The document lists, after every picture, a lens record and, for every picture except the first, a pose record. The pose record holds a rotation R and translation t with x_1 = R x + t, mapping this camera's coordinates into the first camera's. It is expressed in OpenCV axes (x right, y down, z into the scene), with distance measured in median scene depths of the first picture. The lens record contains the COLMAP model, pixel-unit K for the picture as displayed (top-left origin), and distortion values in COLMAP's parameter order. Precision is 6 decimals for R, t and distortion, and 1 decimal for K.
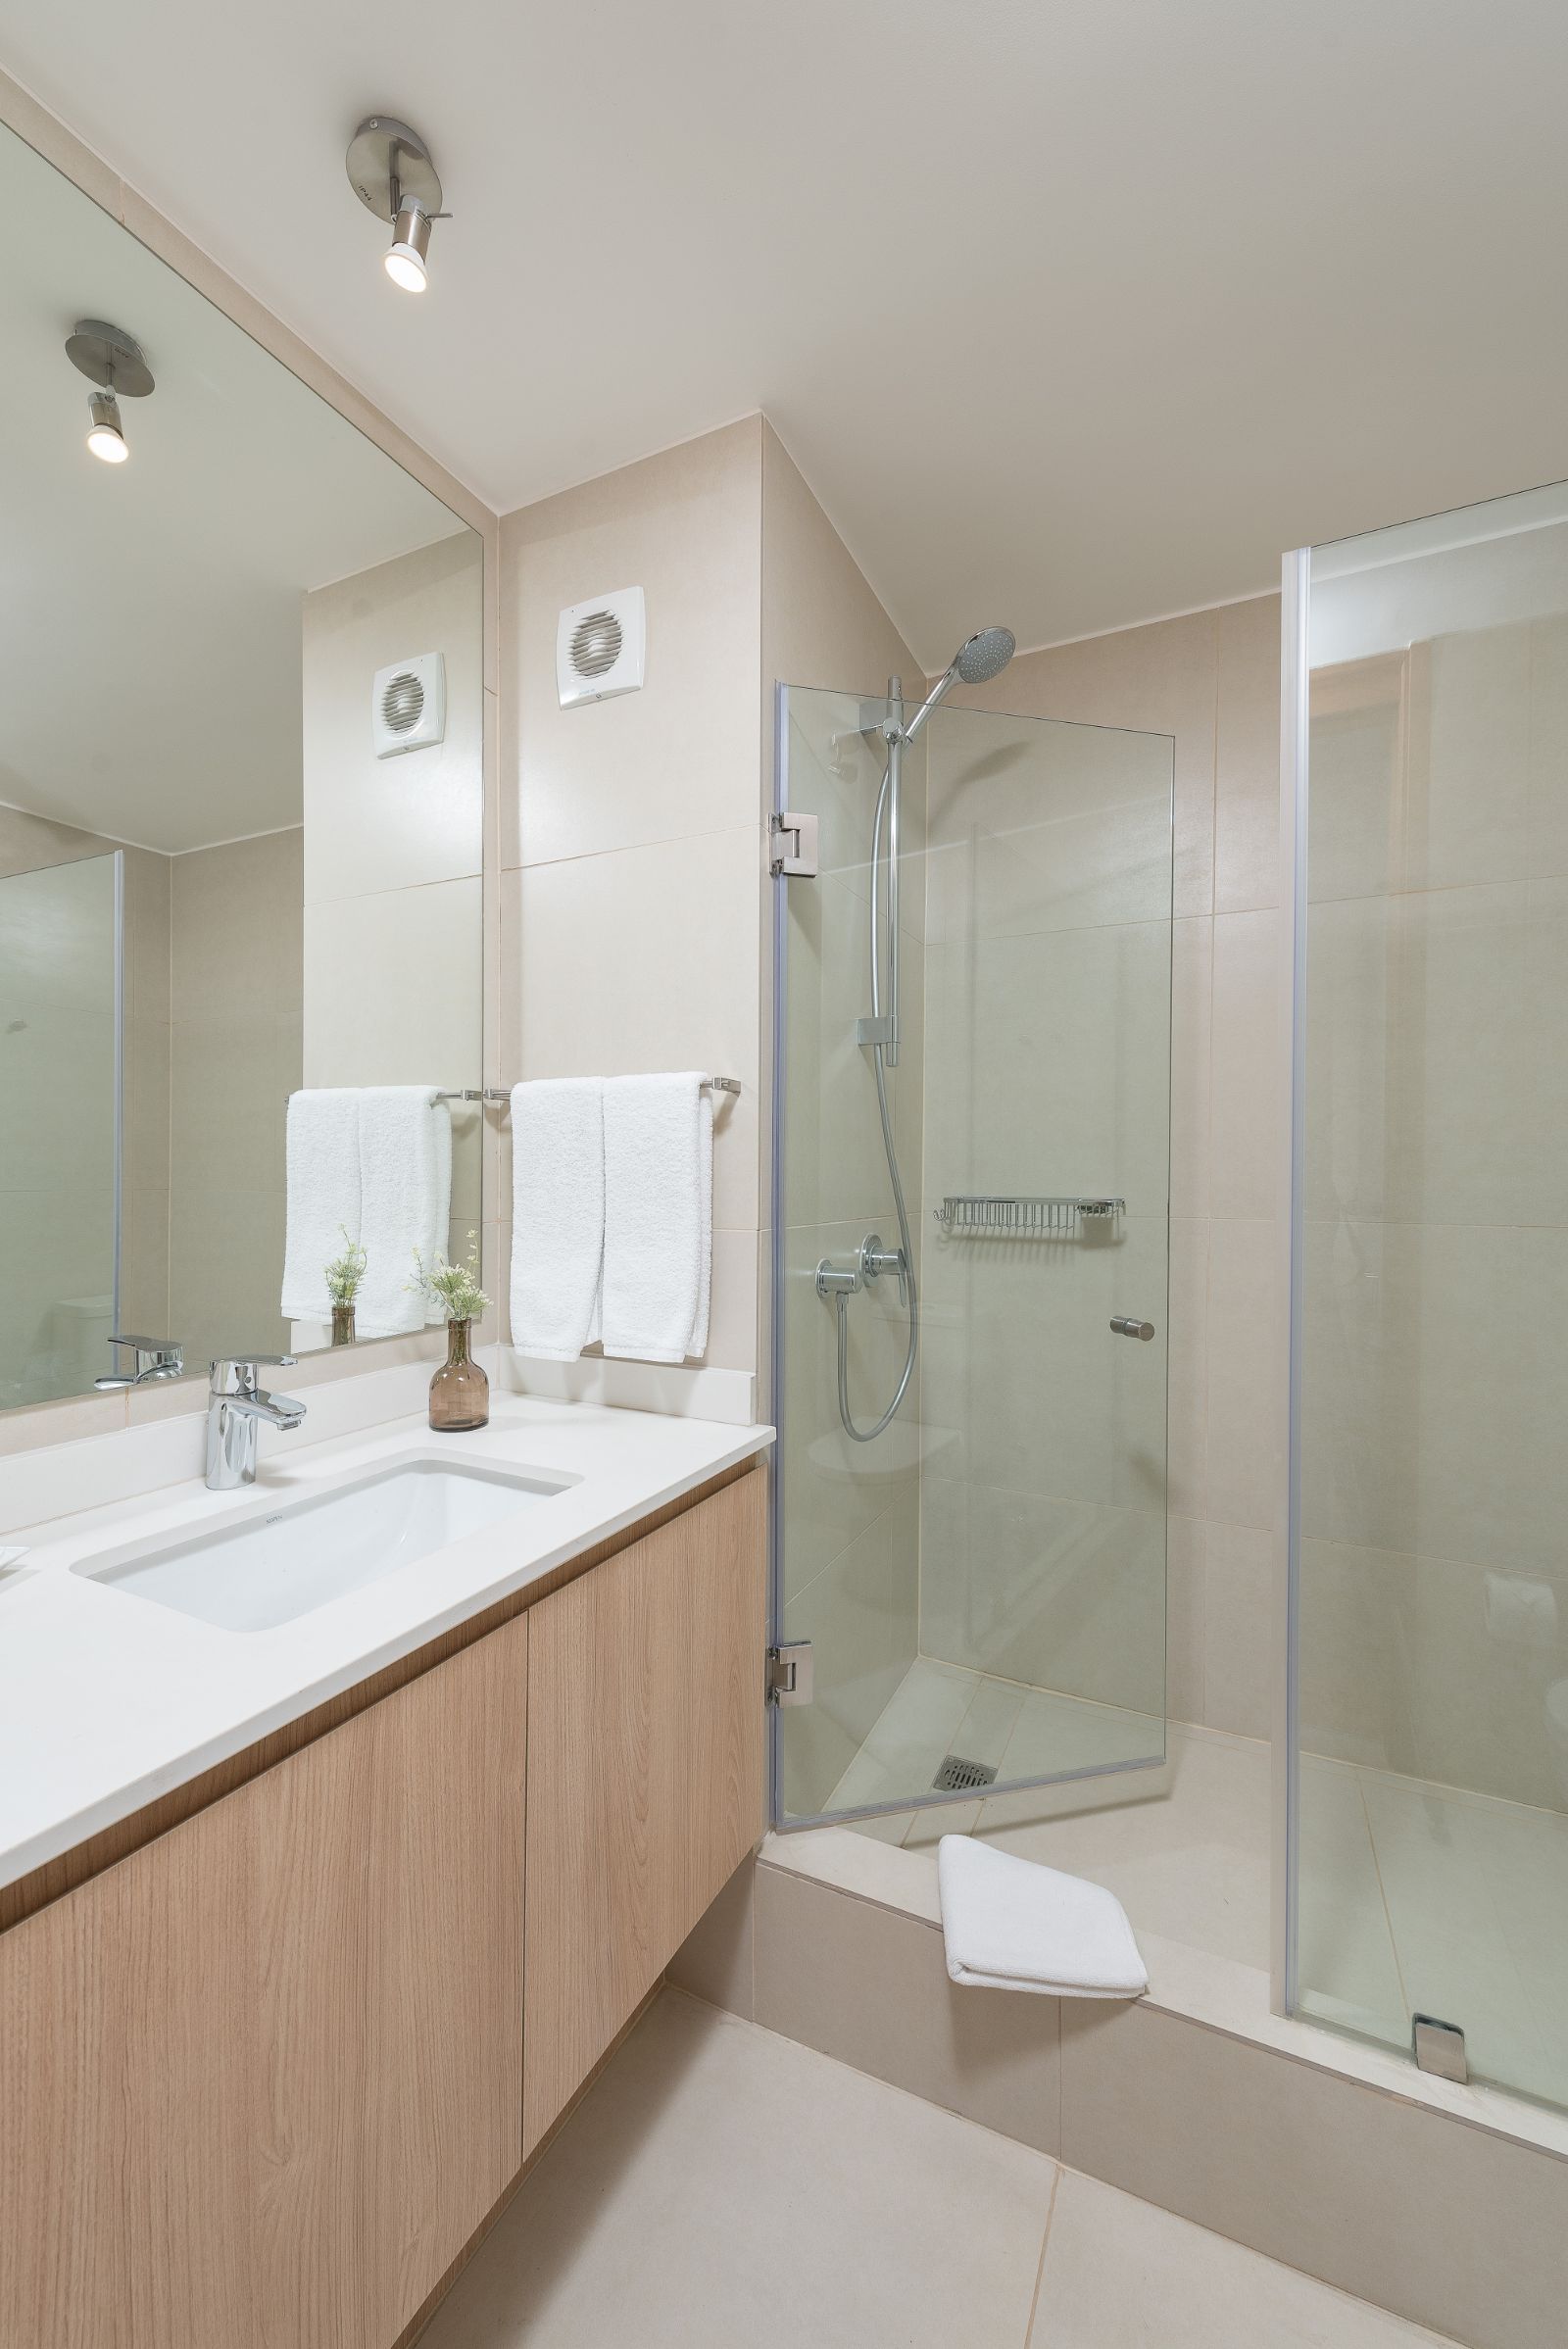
lens RADIAL K [[922.6, 0, 784.0], [0, 922.6, 1174.5], [0, 0, 1]] dist [0.008158, -0.004211]
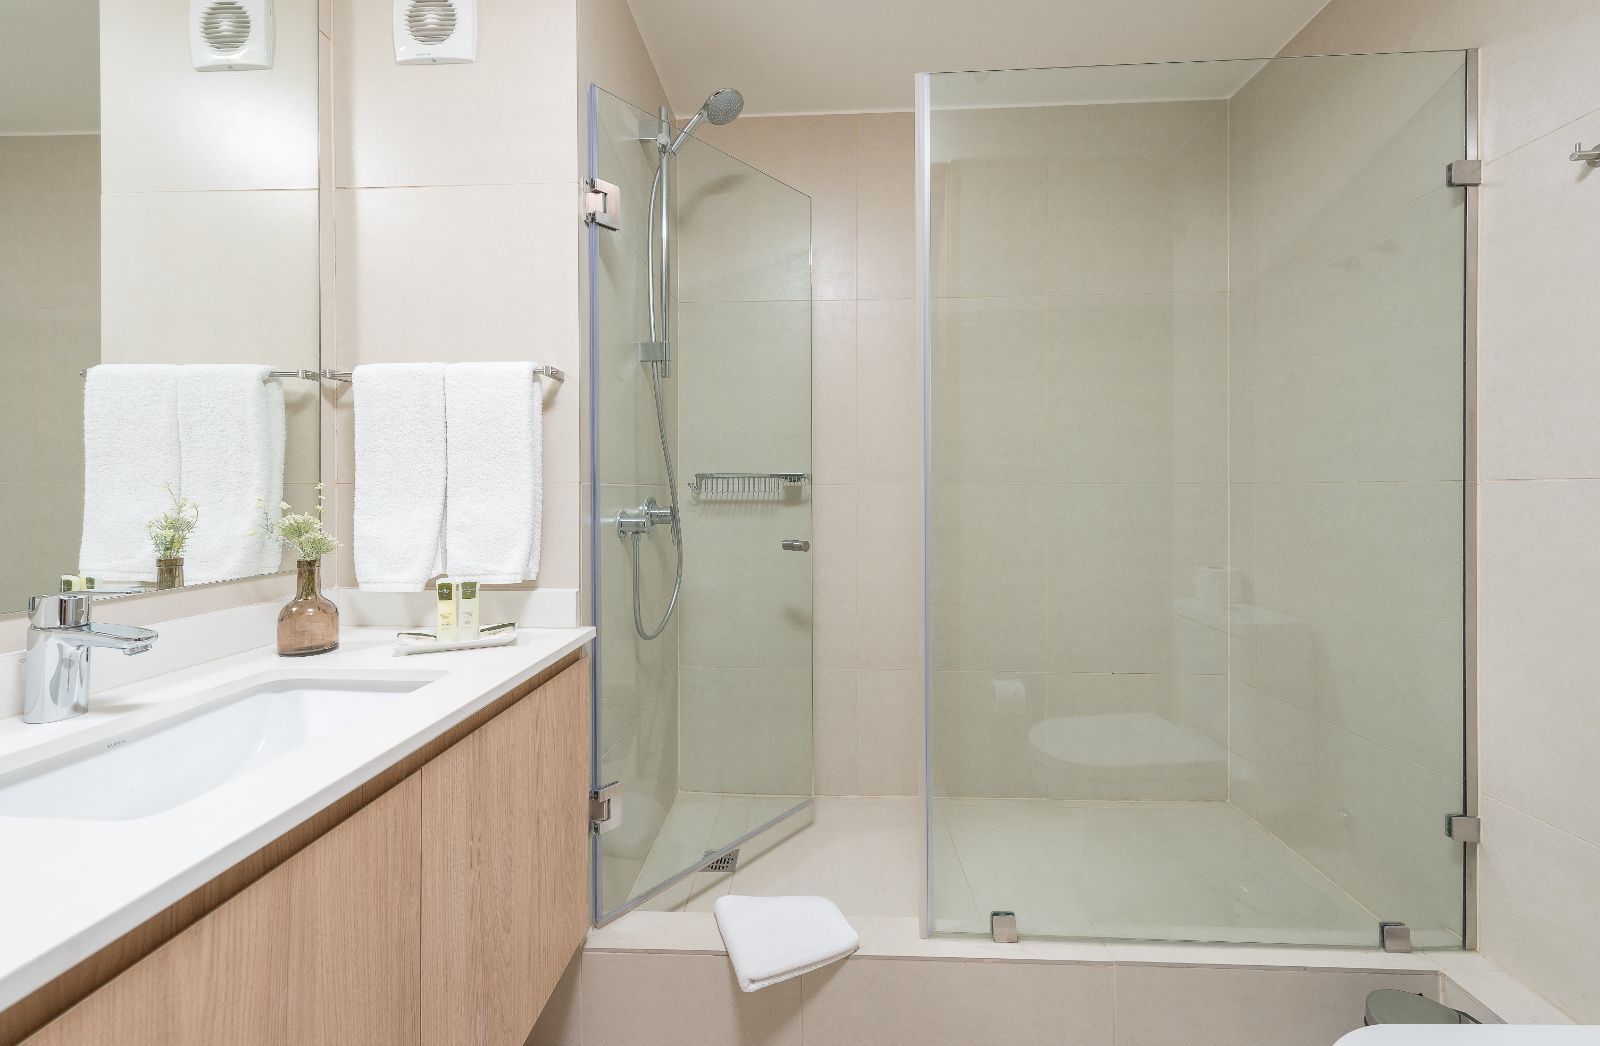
lens RADIAL K [[625.4, 0, 801.7], [0, 625.4, 488.7], [0, 0, 1]] dist [0.007635, -0.004063]
pose [[0.916198, -0.008787, 0.400631, -0.096283], [0.011043, 0.999933, -0.003324, 0.074496], [-0.400575, 0.007470, 0.916234, 0.030942]]
